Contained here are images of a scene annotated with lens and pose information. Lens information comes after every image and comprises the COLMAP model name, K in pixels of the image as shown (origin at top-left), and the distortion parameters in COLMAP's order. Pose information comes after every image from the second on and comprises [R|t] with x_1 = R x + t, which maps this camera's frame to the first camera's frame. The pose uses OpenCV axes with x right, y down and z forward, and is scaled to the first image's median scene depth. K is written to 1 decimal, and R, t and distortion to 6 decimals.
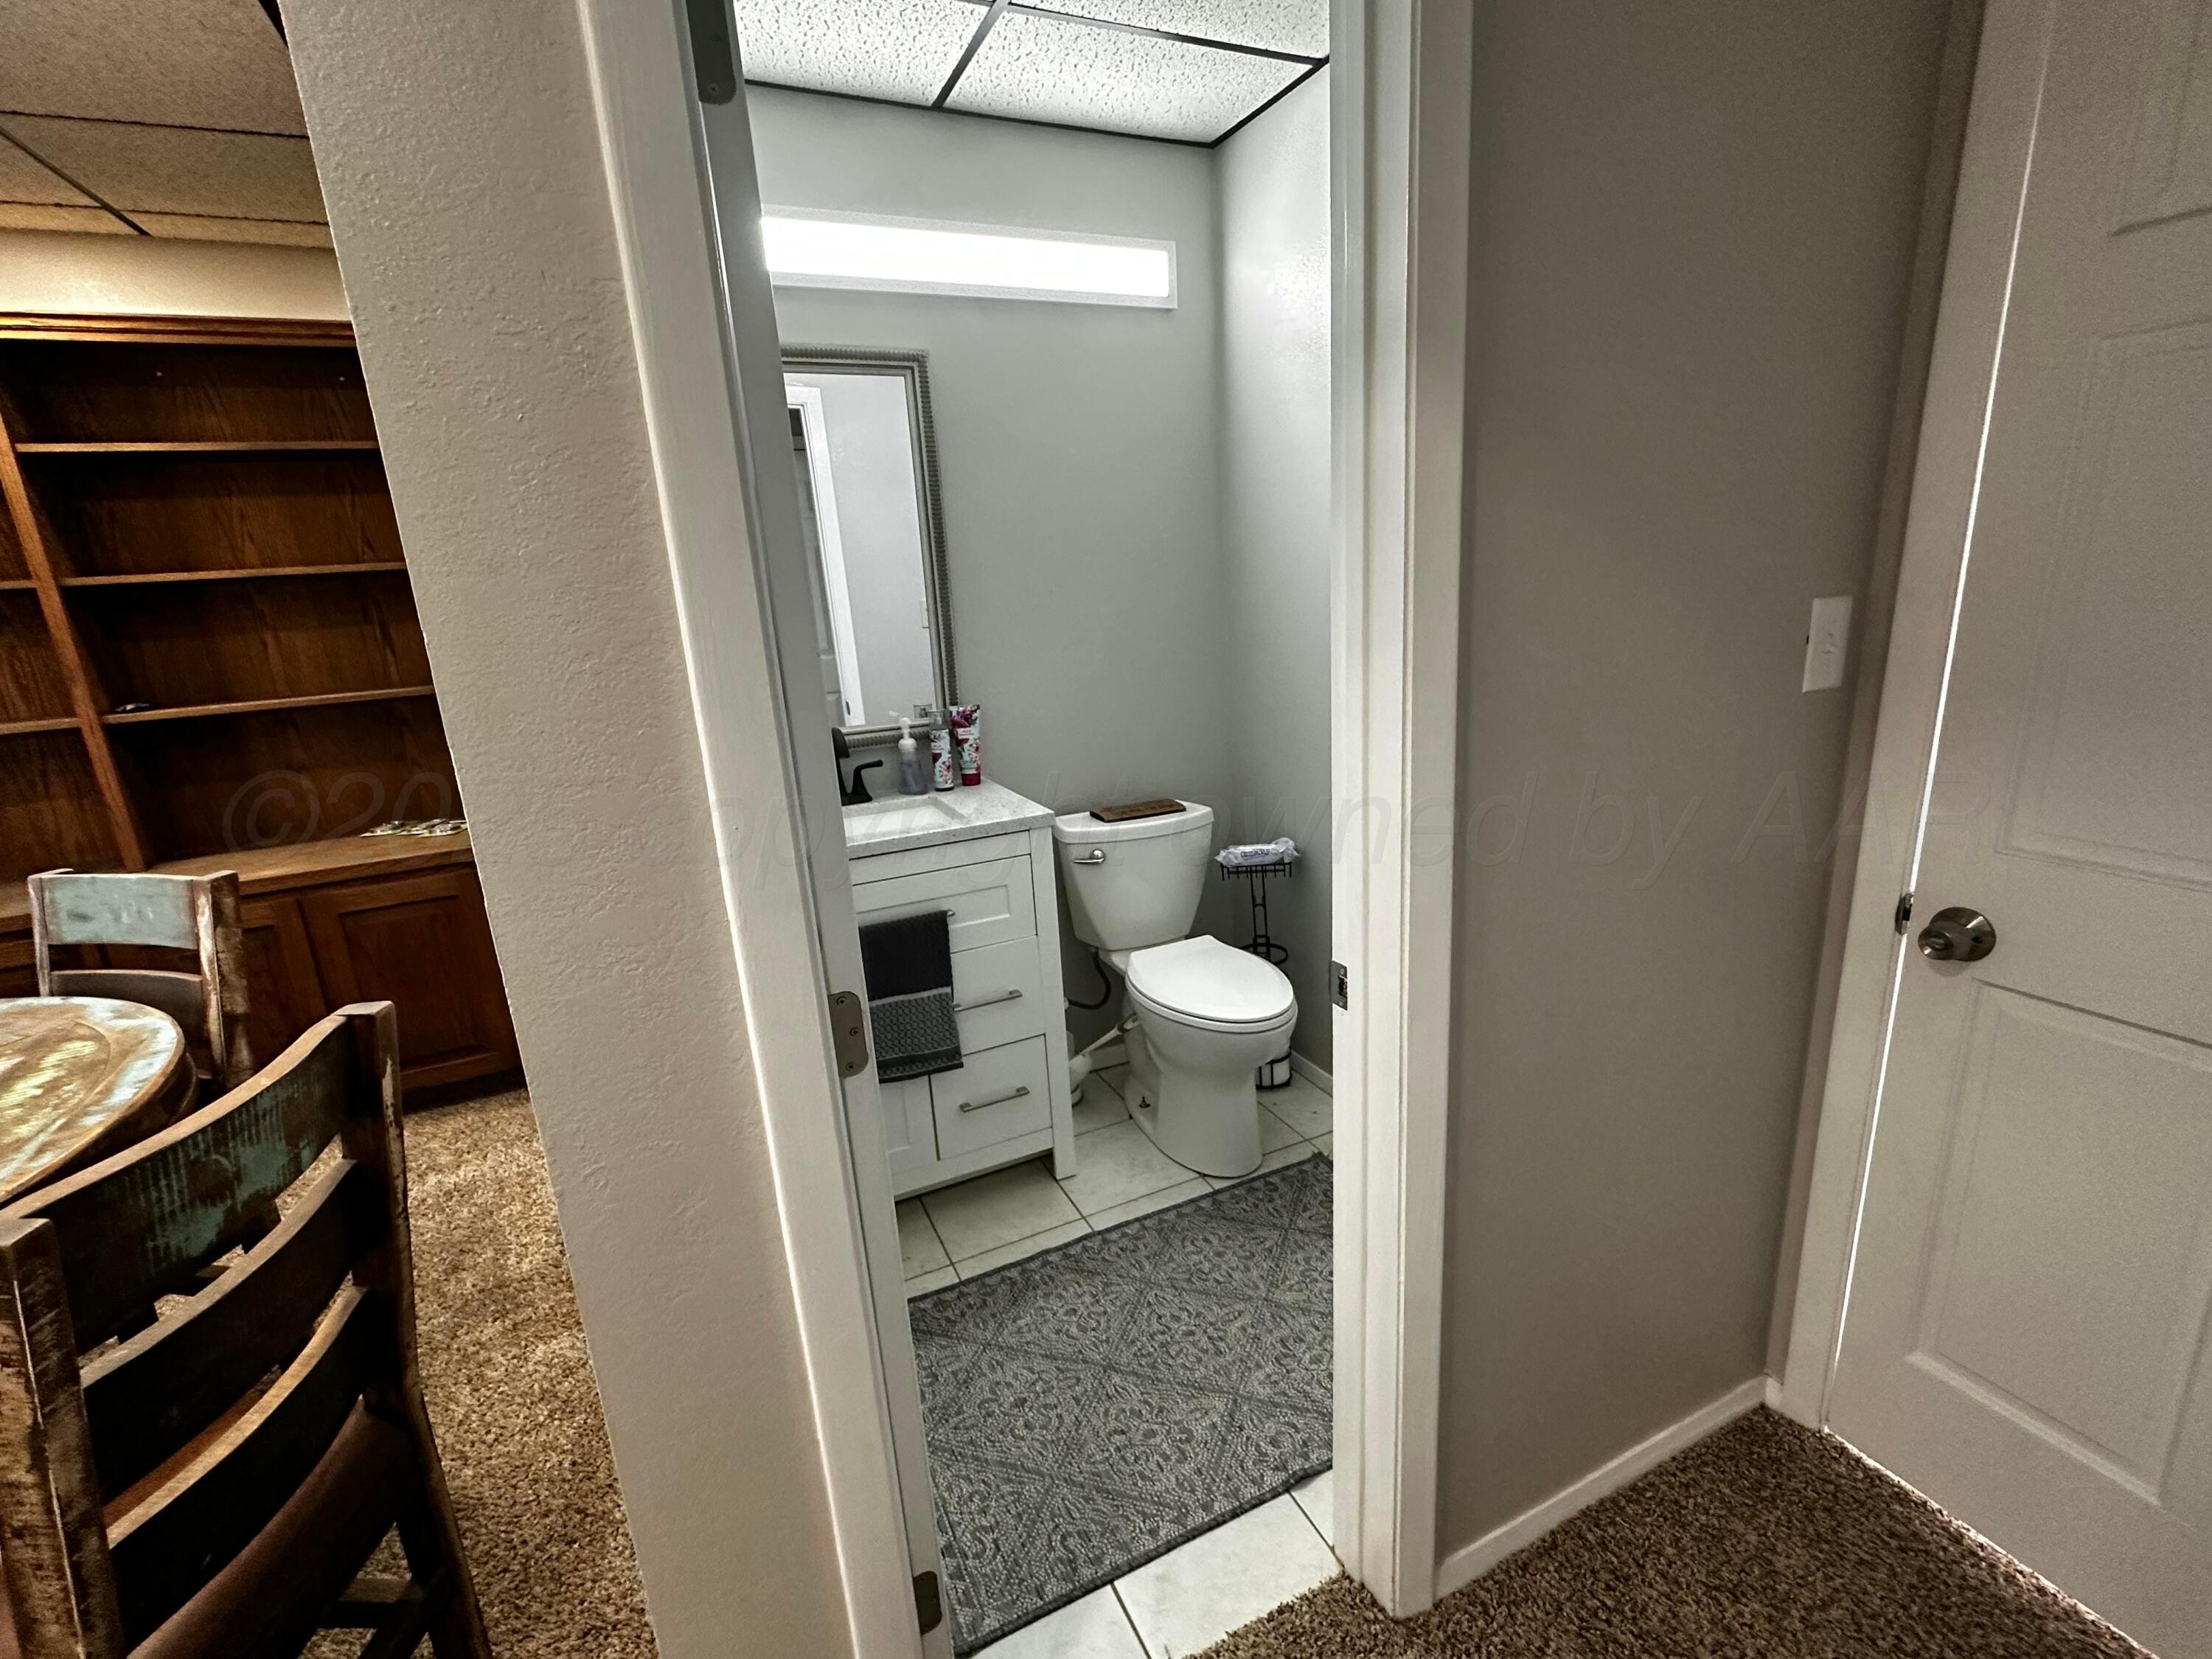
lens RADIAL K [[996.6, 0, 1109.7], [0, 996.6, 828.7], [0, 0, 1]] dist [0.002351, -0.000901]
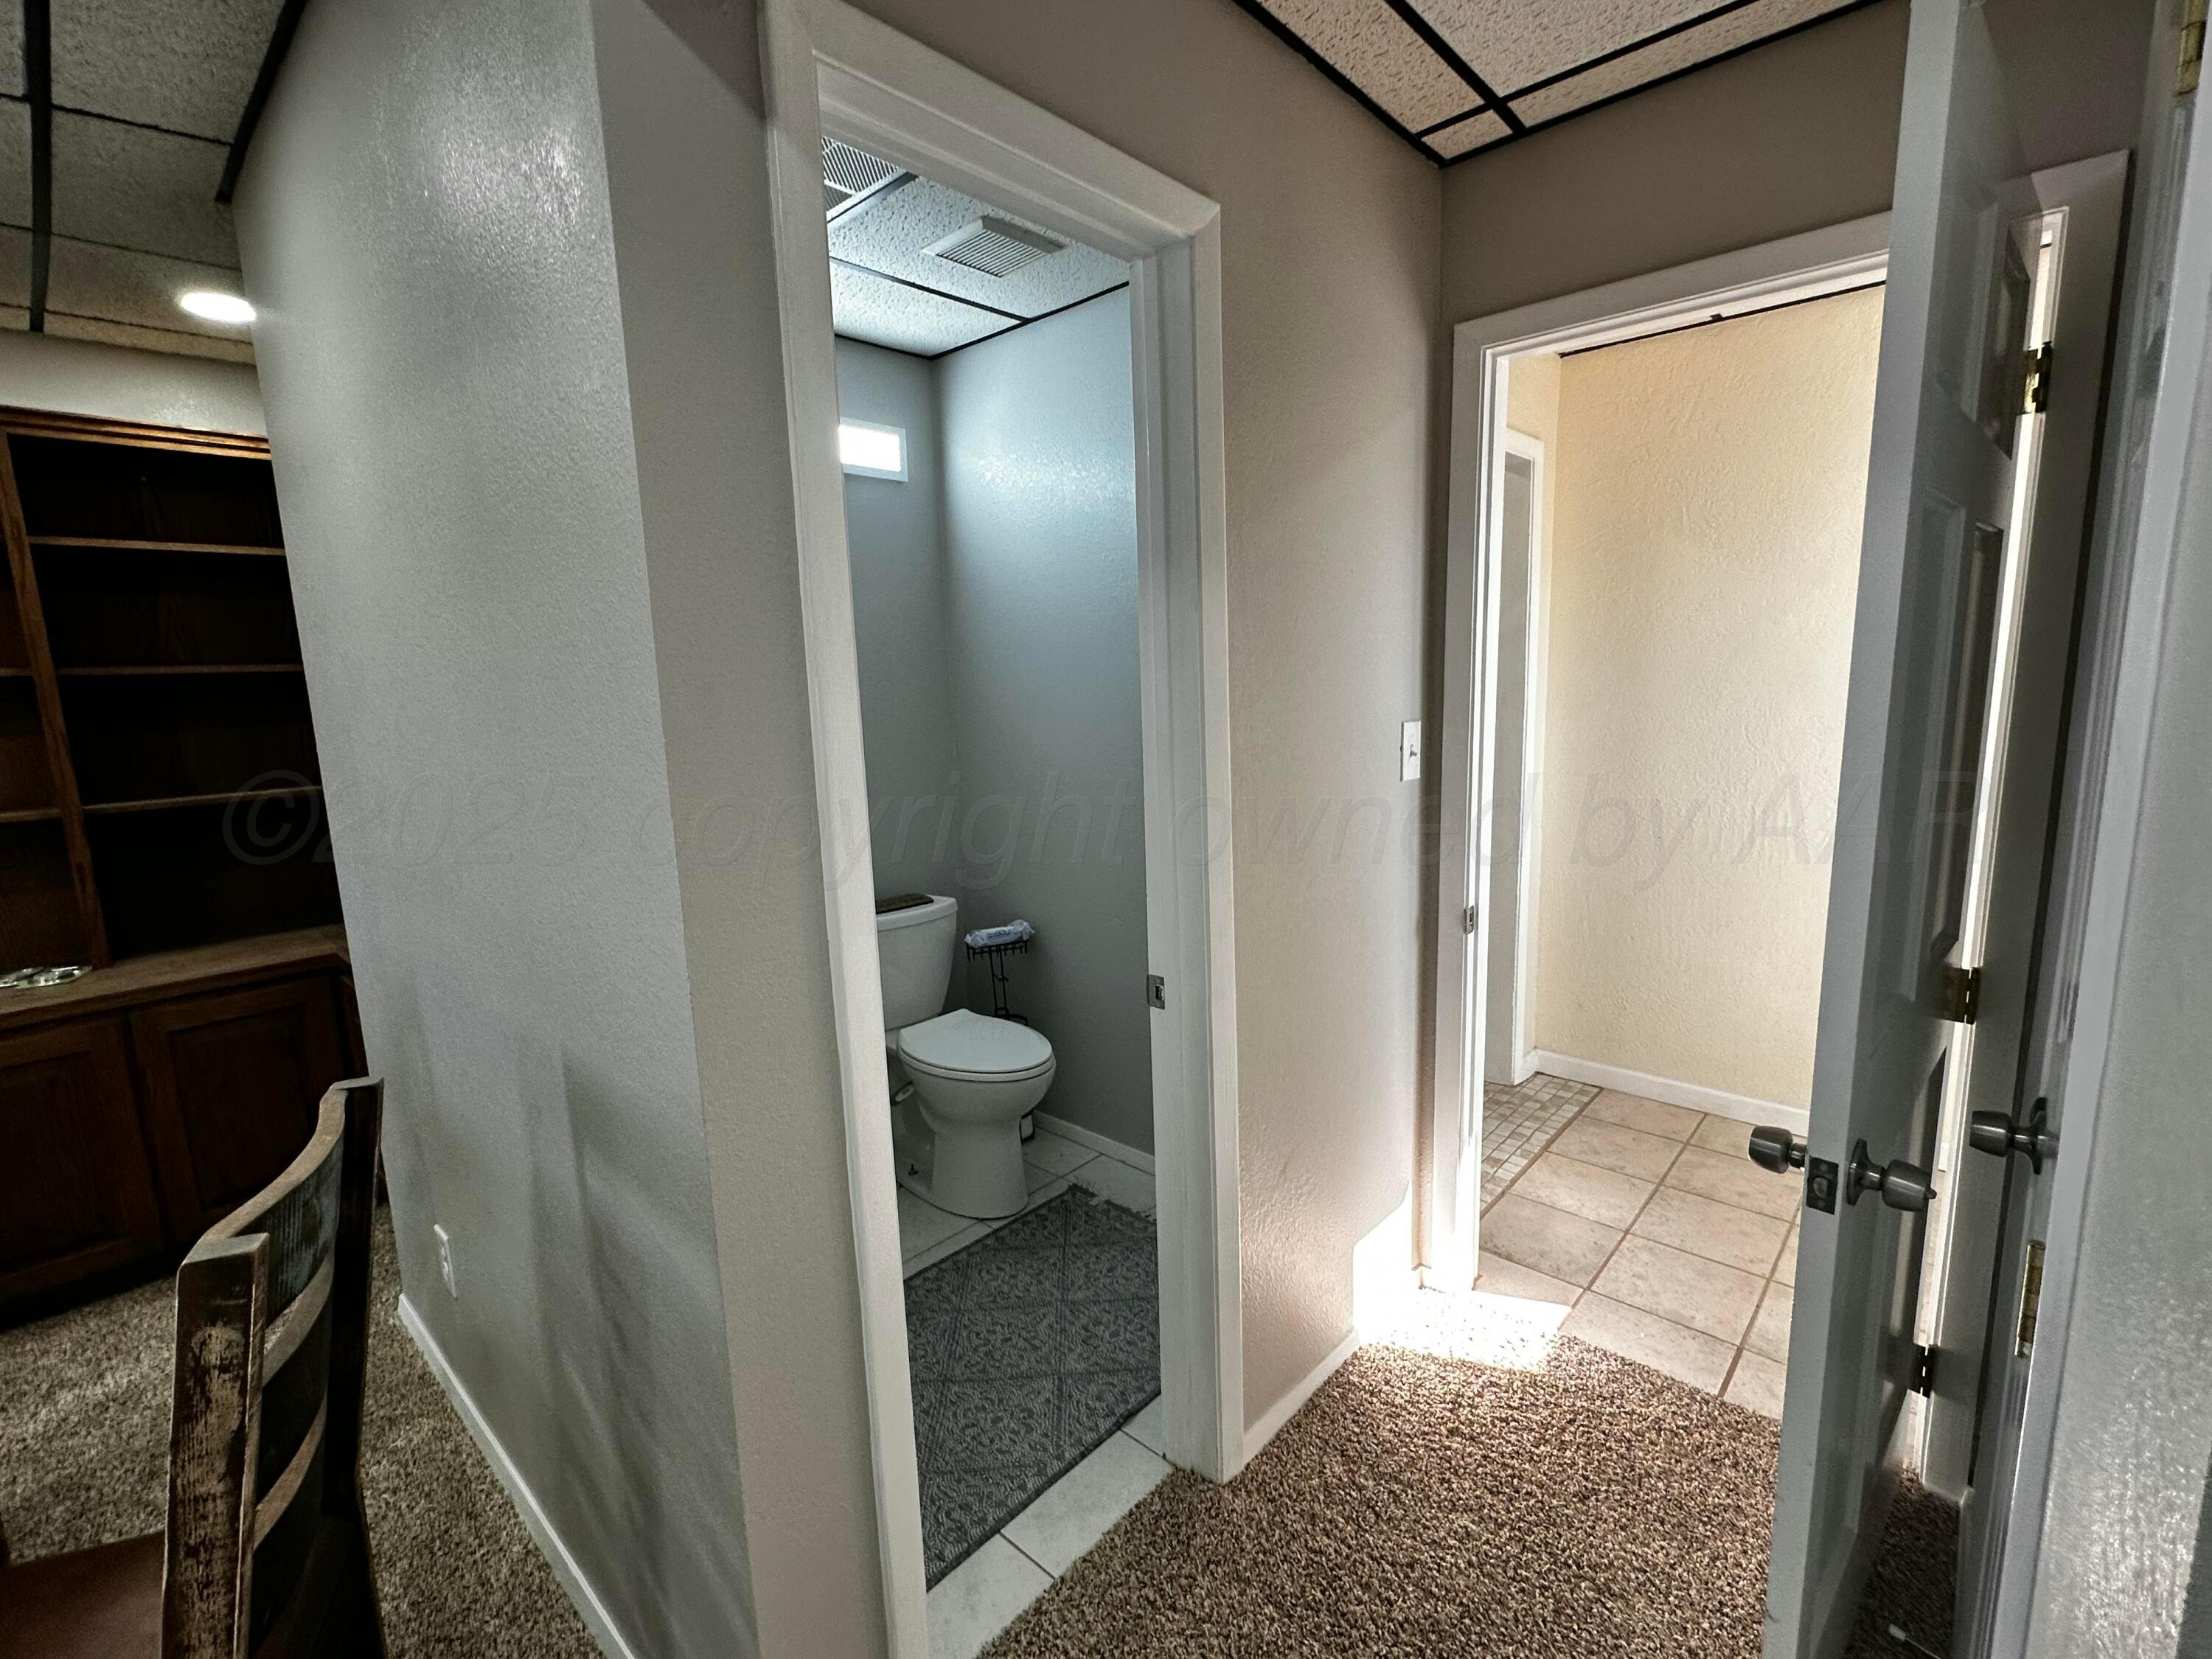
lens RADIAL K [[996.6, 0, 1106.3], [0, 996.6, 831.3], [0, 0, 1]] dist [0.002351, -0.000901]
pose [[0.928348, -0.032095, 0.370323, -0.207048], [0.075350, 0.991830, -0.102932, 0.044086], [-0.363994, 0.123461, 0.923182, -0.172361]]
